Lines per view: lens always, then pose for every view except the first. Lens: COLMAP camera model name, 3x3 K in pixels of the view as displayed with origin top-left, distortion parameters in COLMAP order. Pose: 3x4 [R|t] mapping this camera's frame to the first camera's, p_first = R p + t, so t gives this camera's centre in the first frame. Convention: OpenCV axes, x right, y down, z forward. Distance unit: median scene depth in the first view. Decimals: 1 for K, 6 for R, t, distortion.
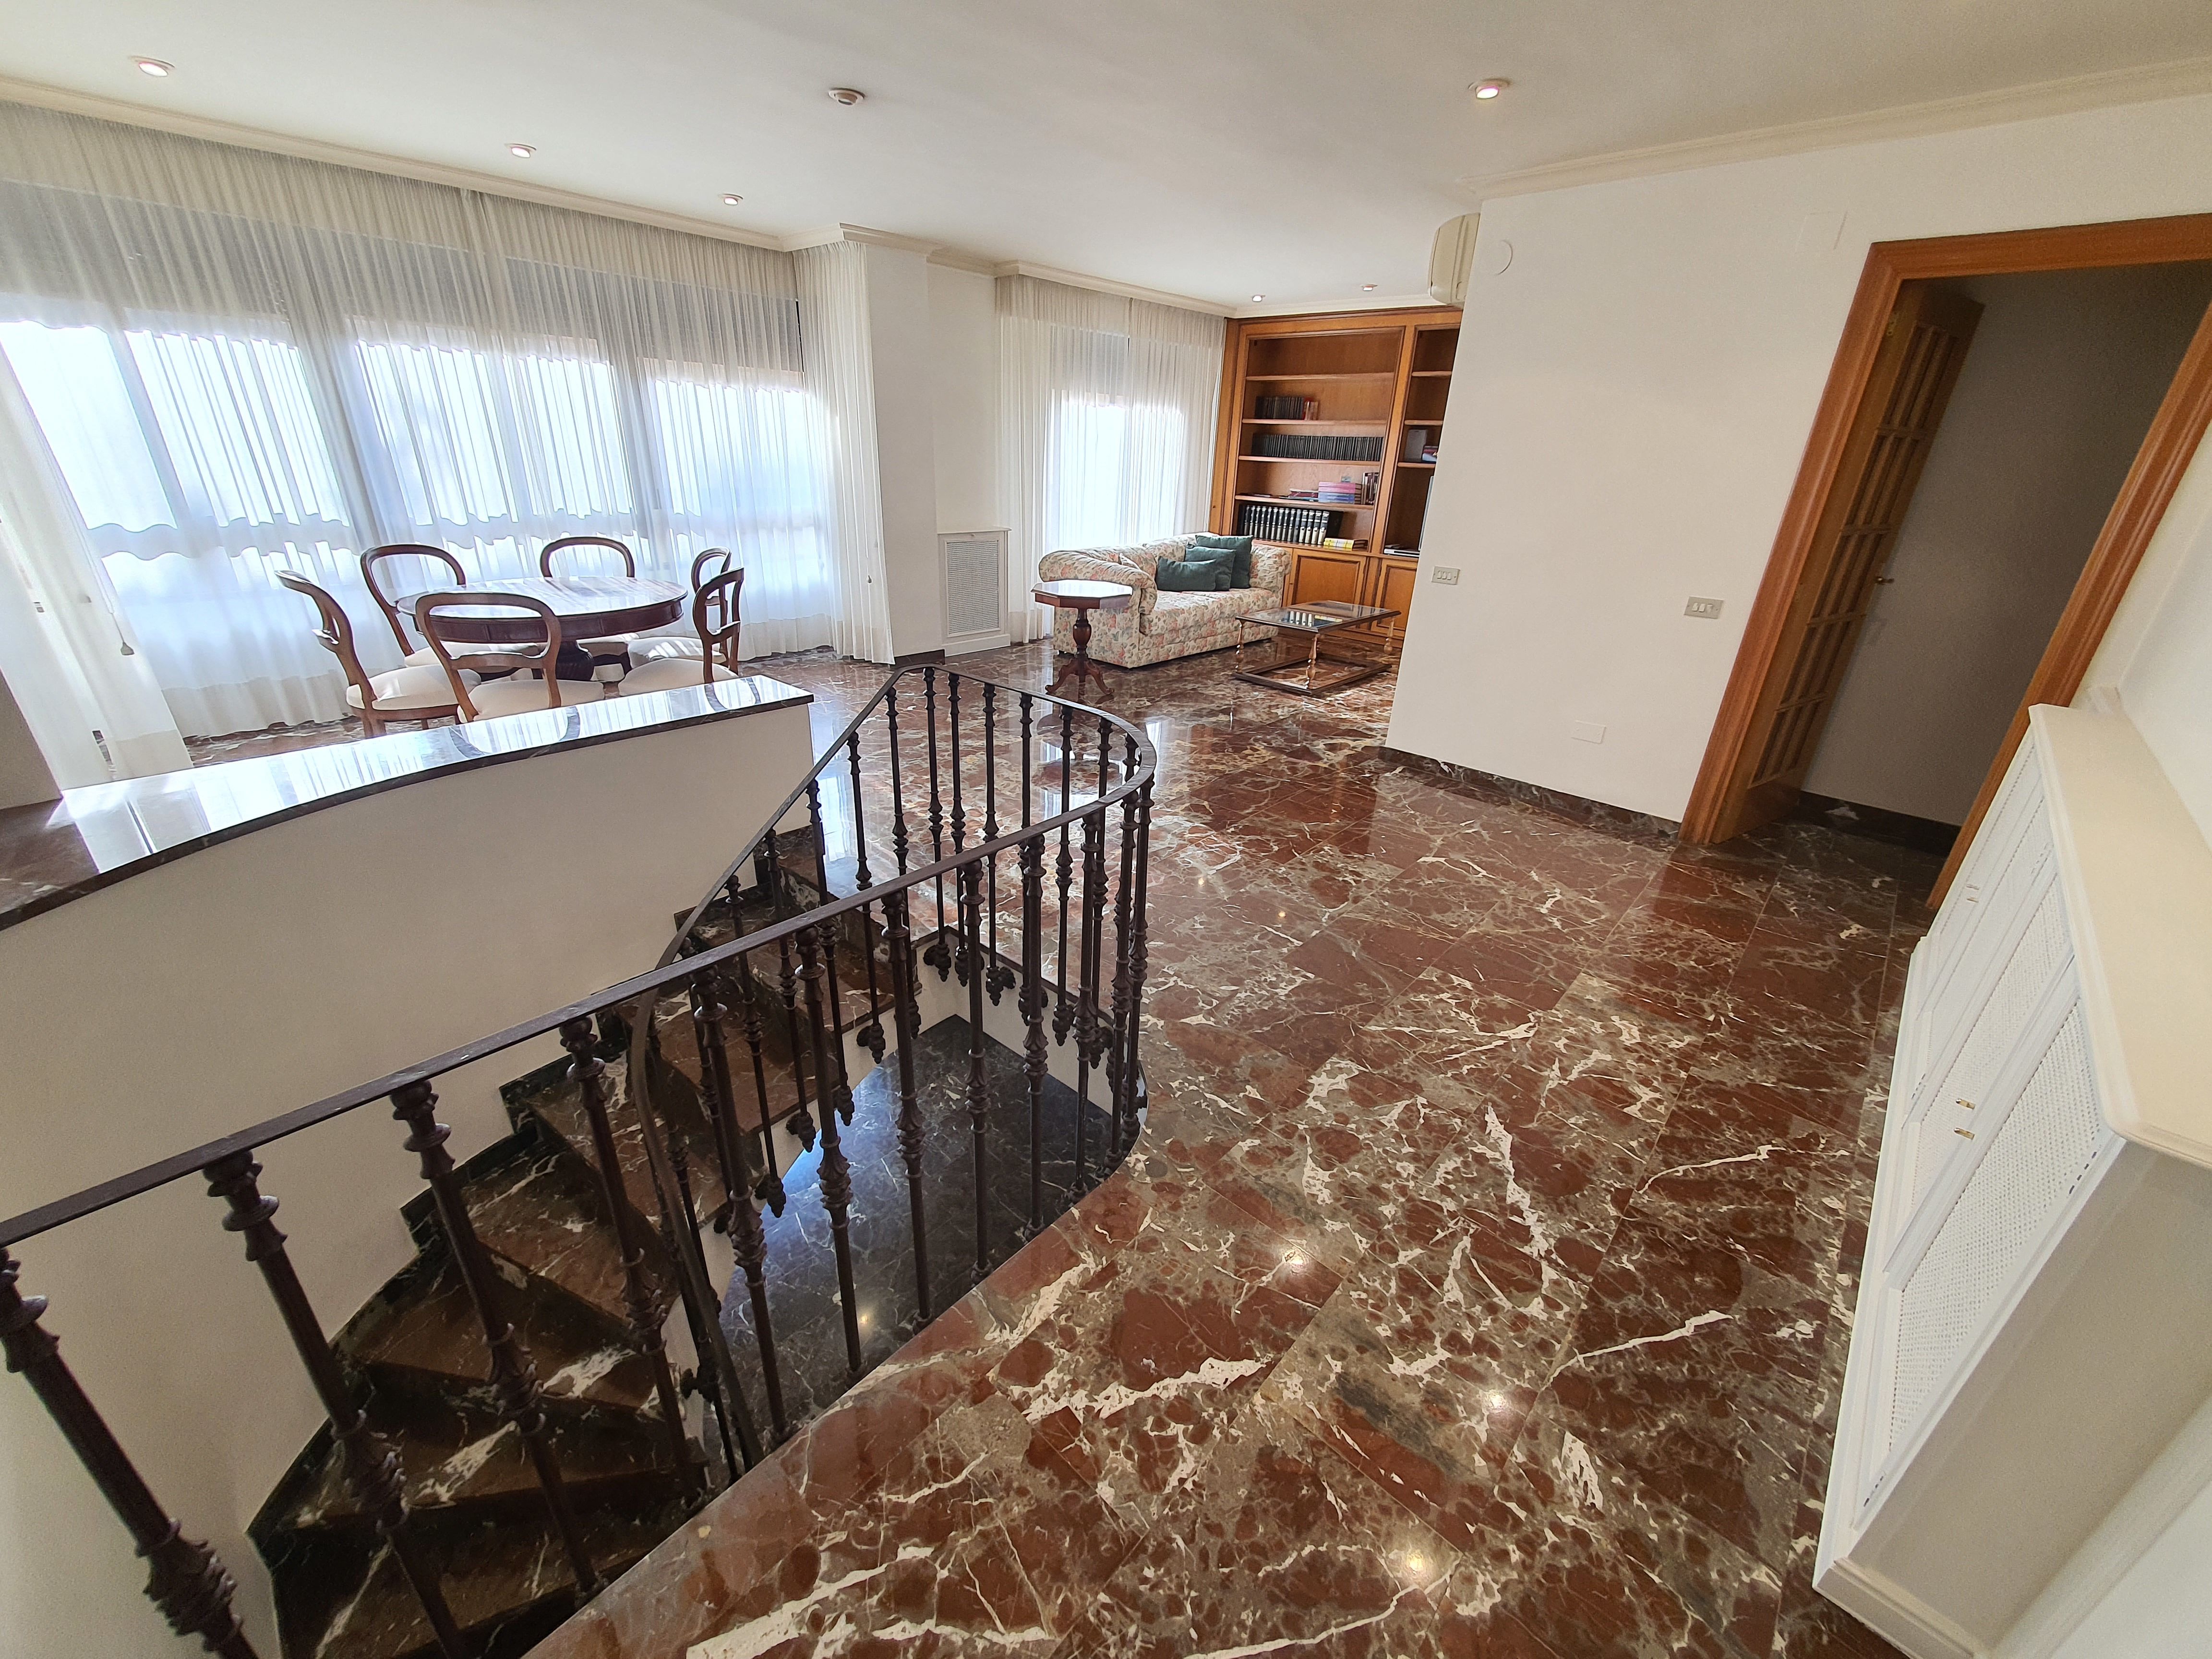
lens RADIAL K [[878.7, 0, 1098.4], [0, 878.7, 832.3], [0, 0, 1]] dist [-0.000088, -0.000856]
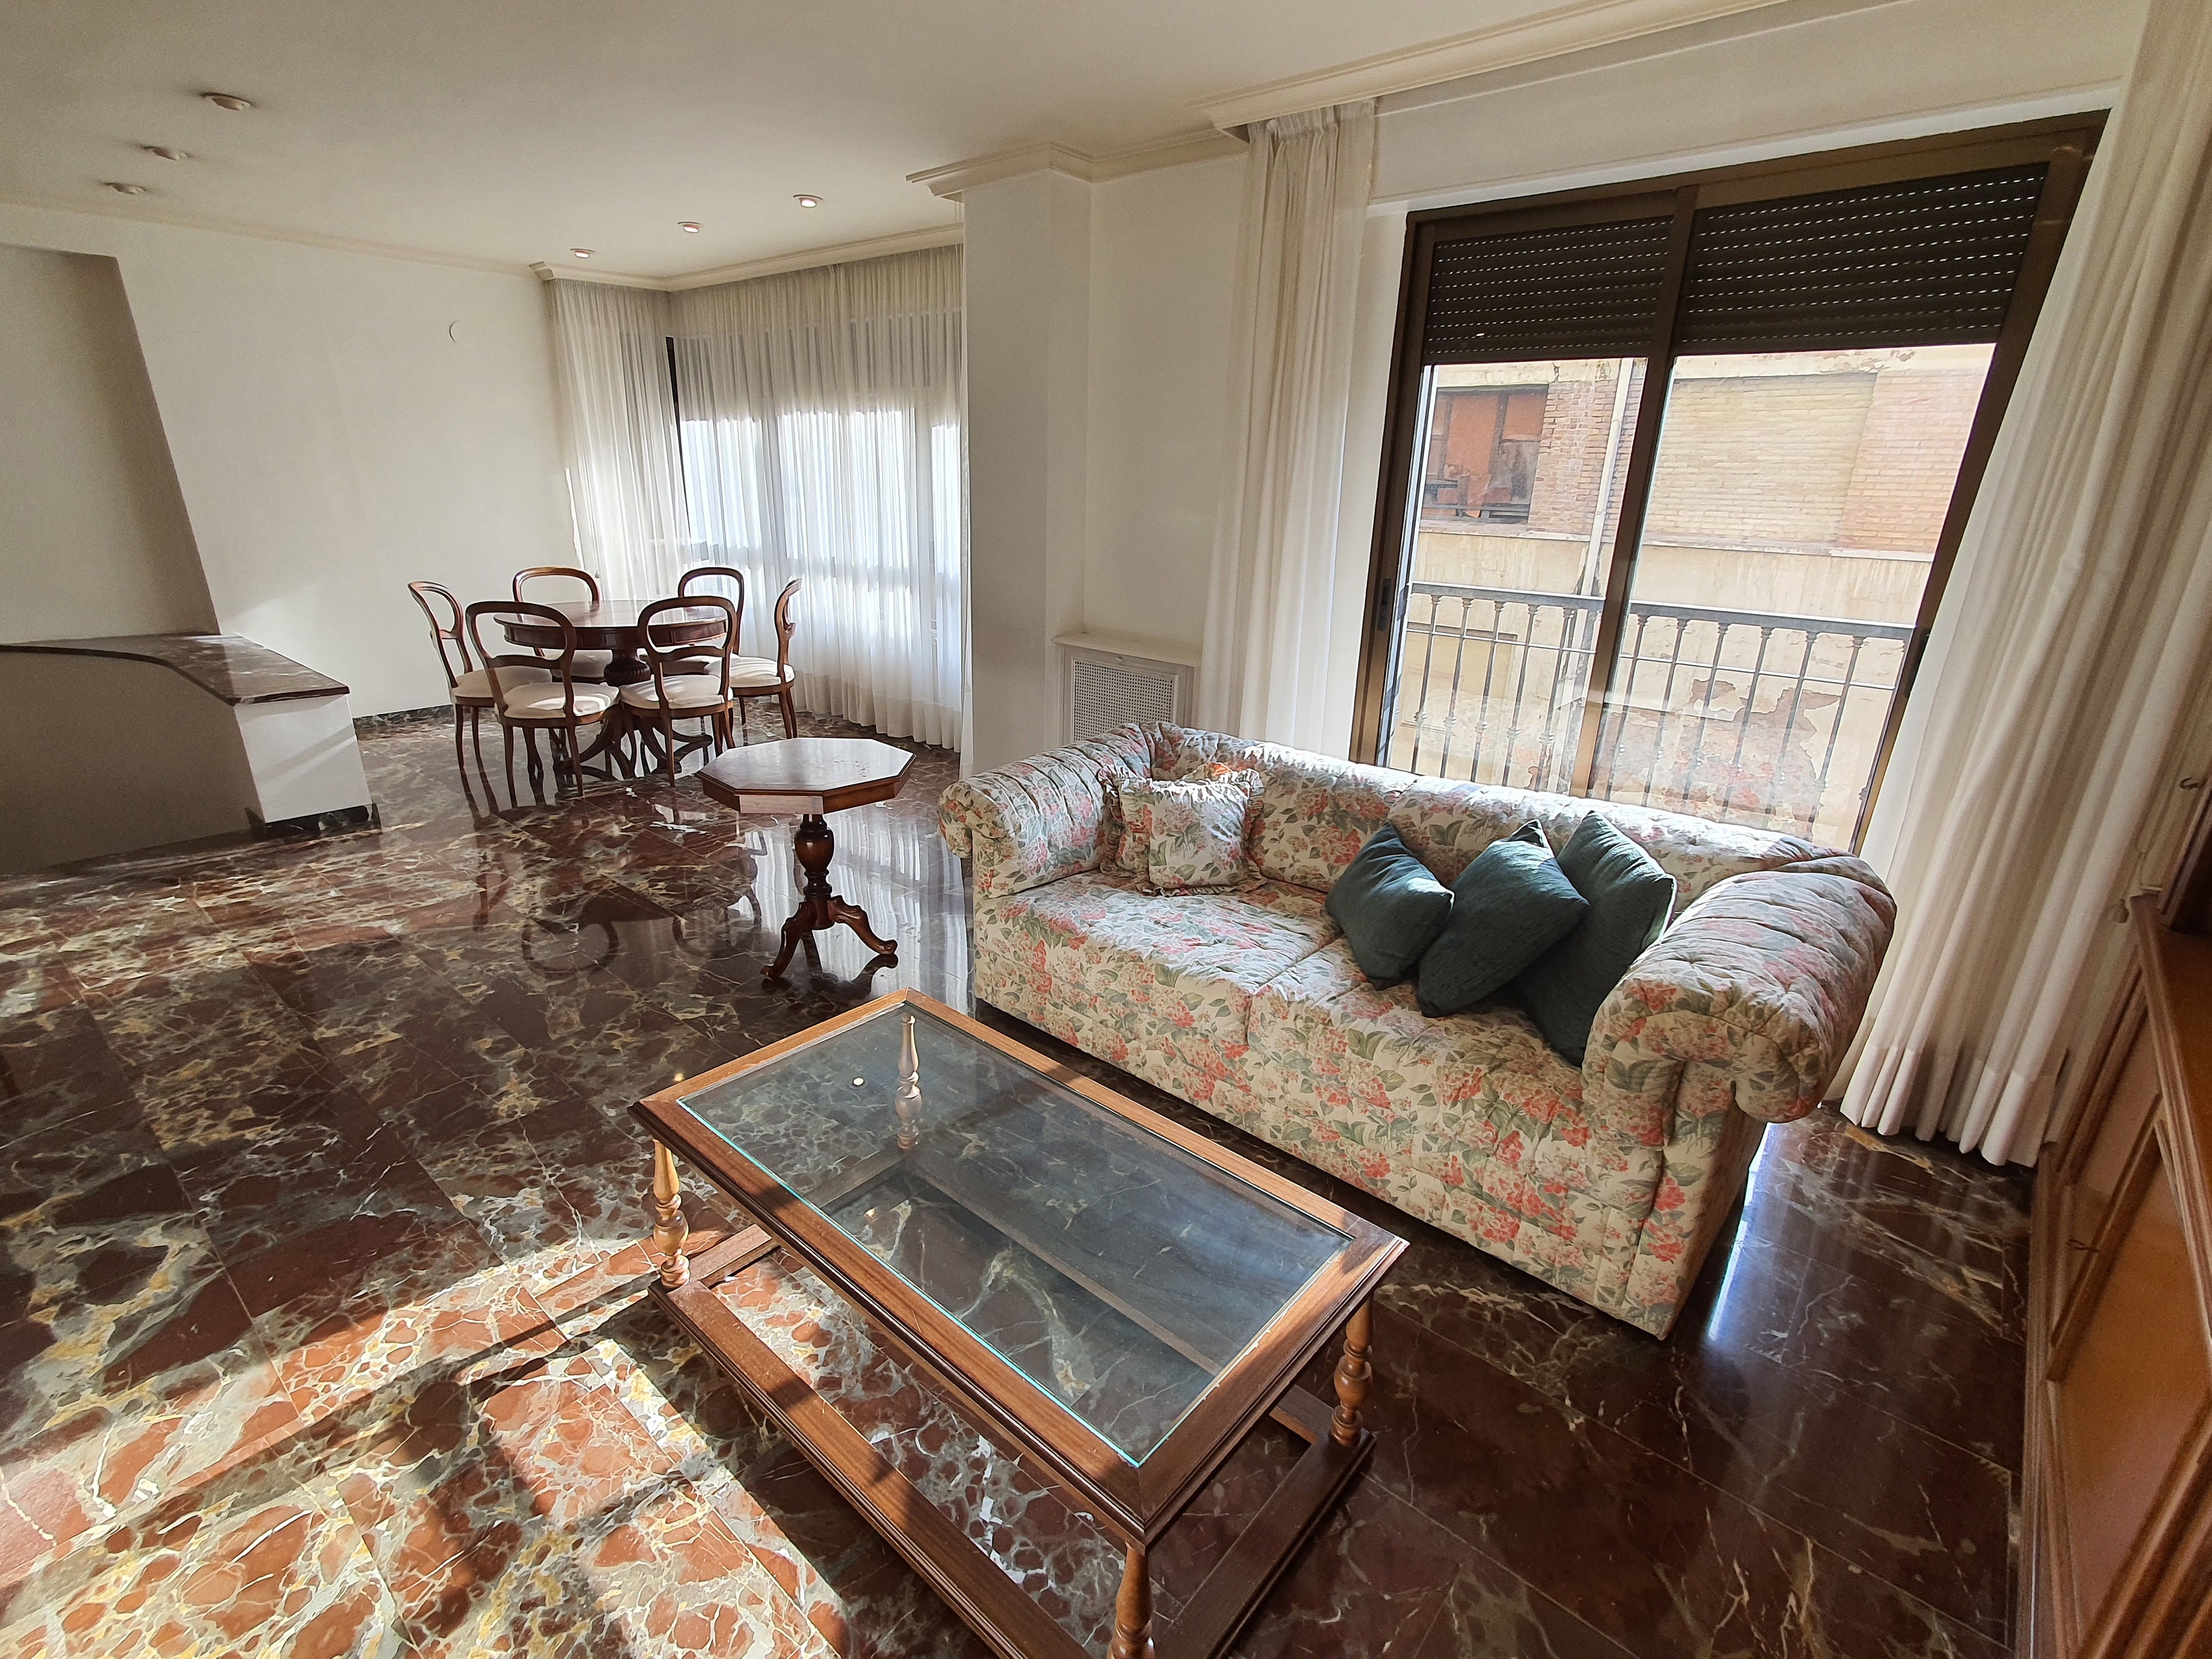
lens RADIAL K [[1045.3, 0, 1083.8], [0, 1045.3, 823.7], [0, 0, 1]] dist [-0.000102, 0.014751]
pose [[0.020047, 0.291120, -0.956476, 1.311998], [-0.426808, 0.867609, 0.255126, -1.091989], [0.904120, 0.403117, 0.141645, 2.520738]]
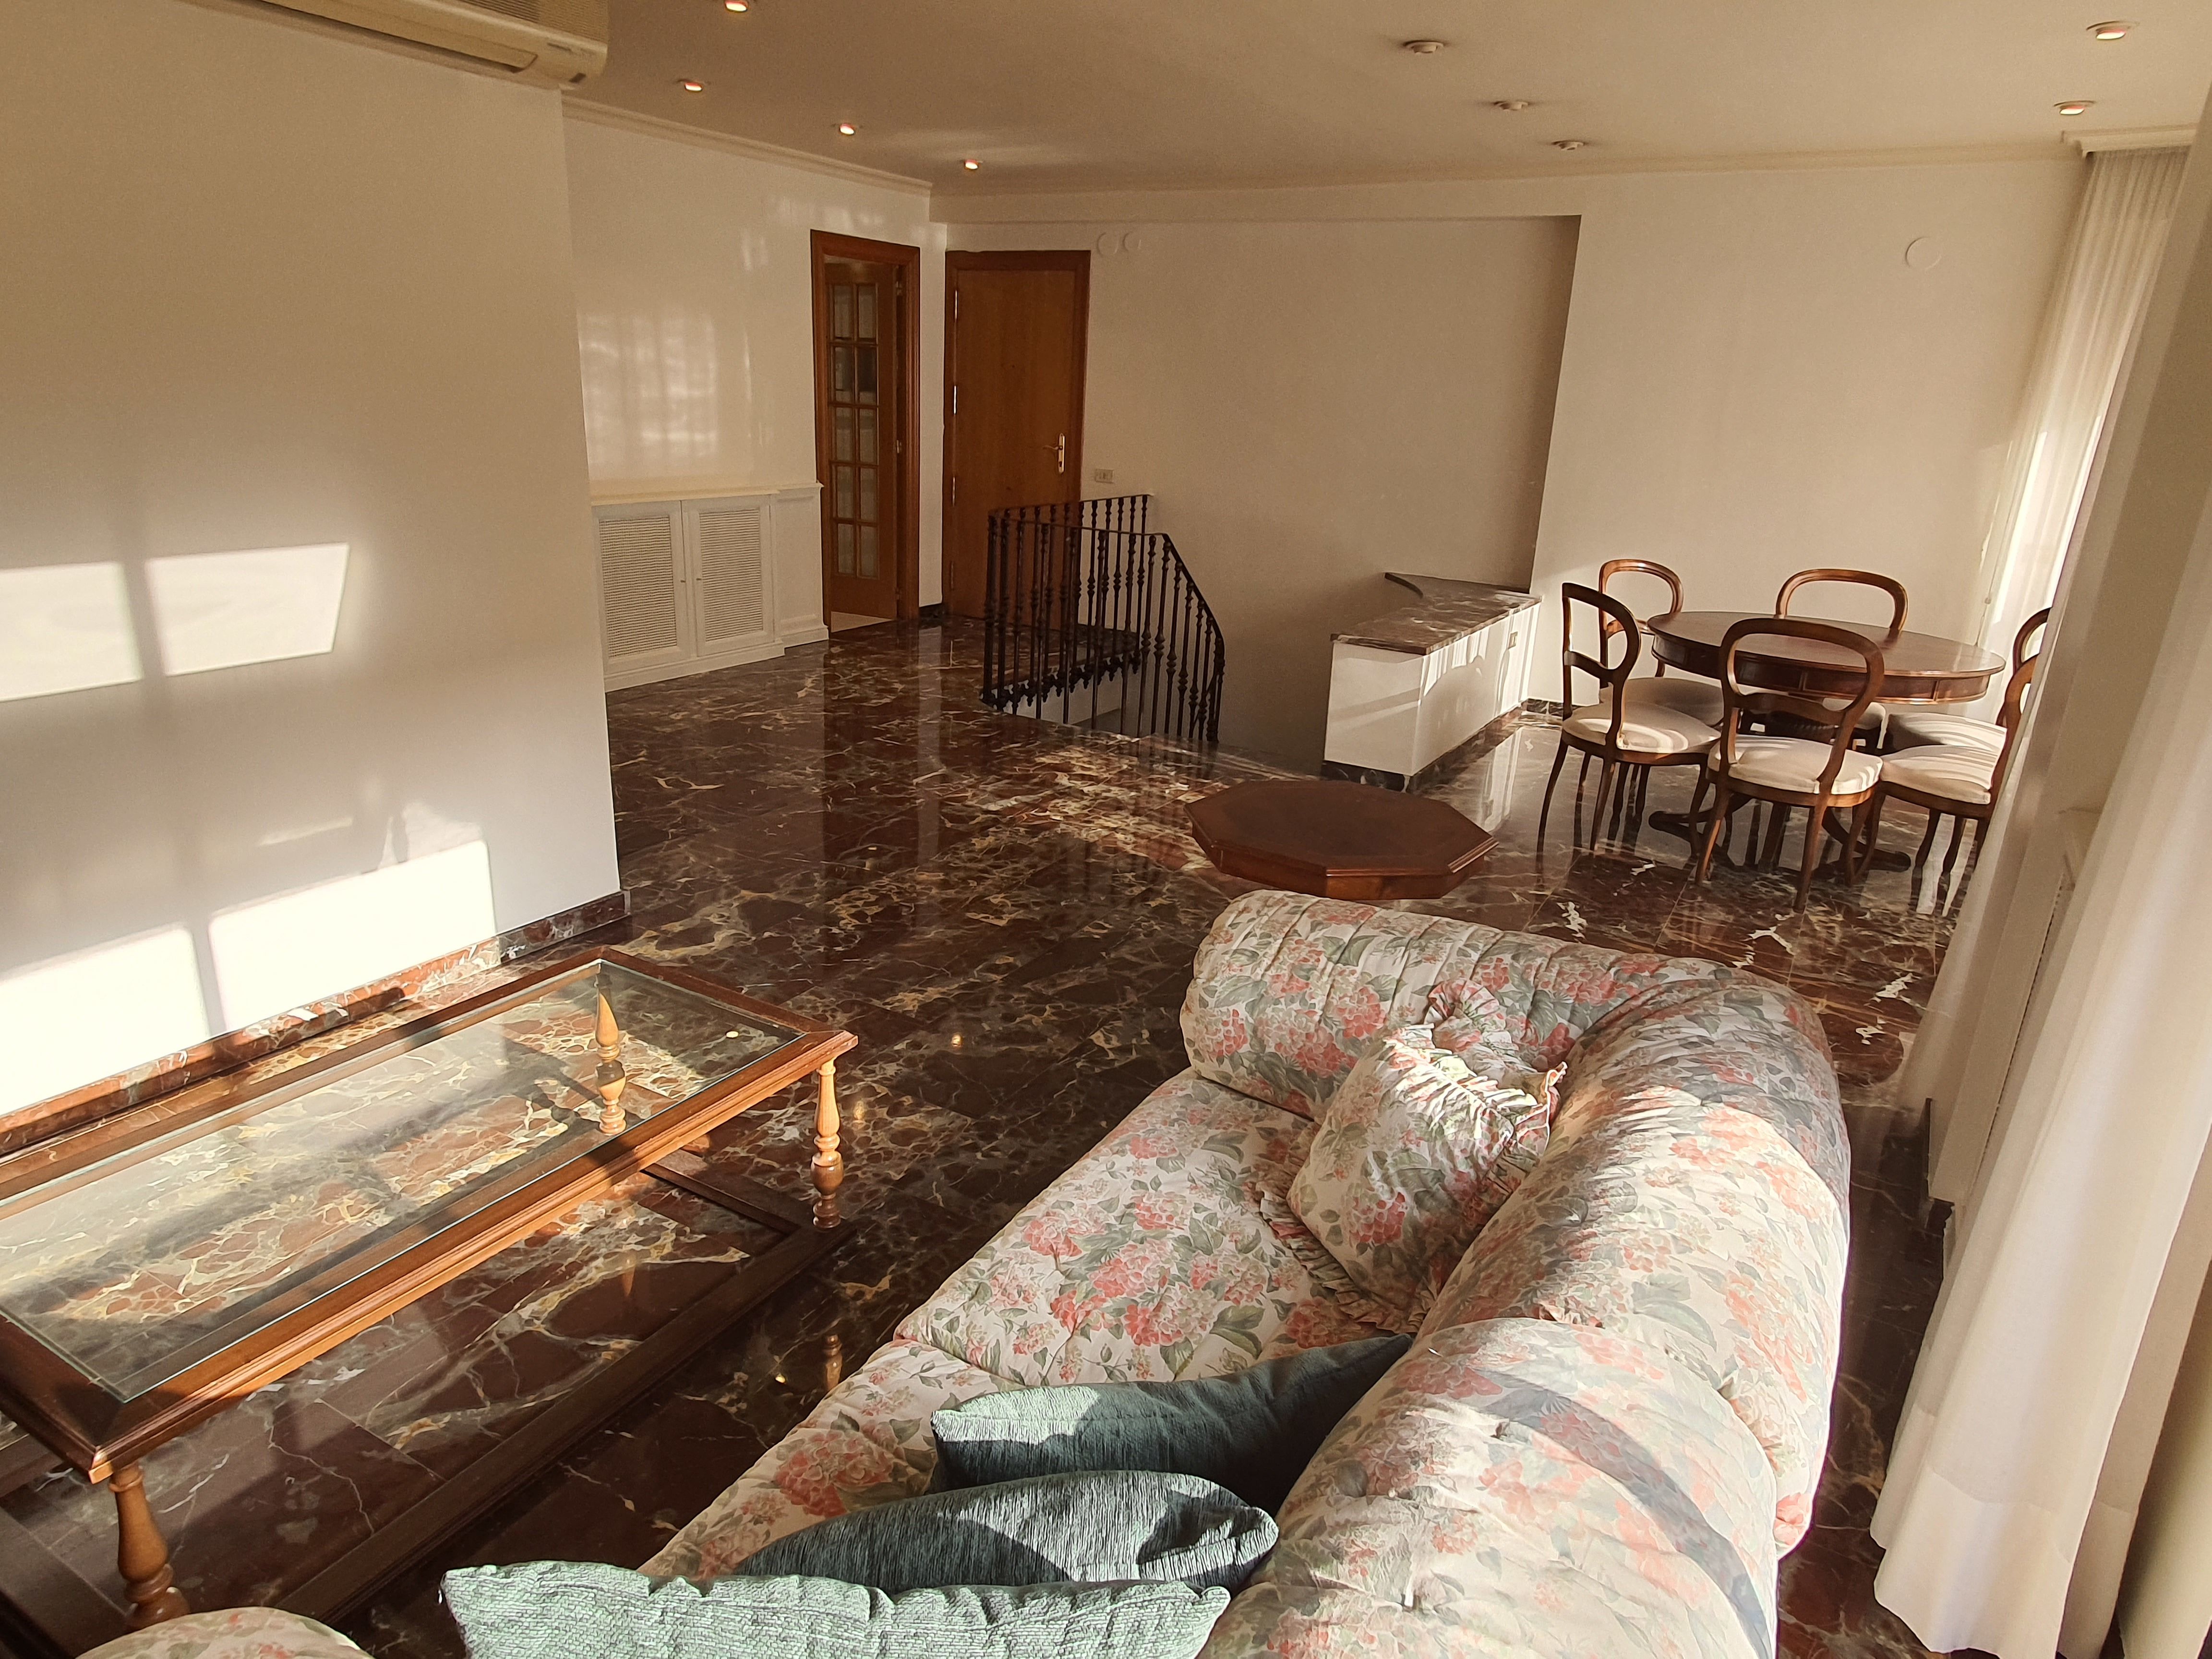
lens RADIAL K [[1369.1, 0, 1098.4], [0, 1369.1, 832.5], [0, 0, 1]] dist [-0.001874, -0.000952]
pose [[-0.973608, -0.005185, -0.228169, 0.459350], [-0.158367, 0.735237, 0.659049, -1.438292], [0.164341, 0.677790, -0.716654, 3.227058]]
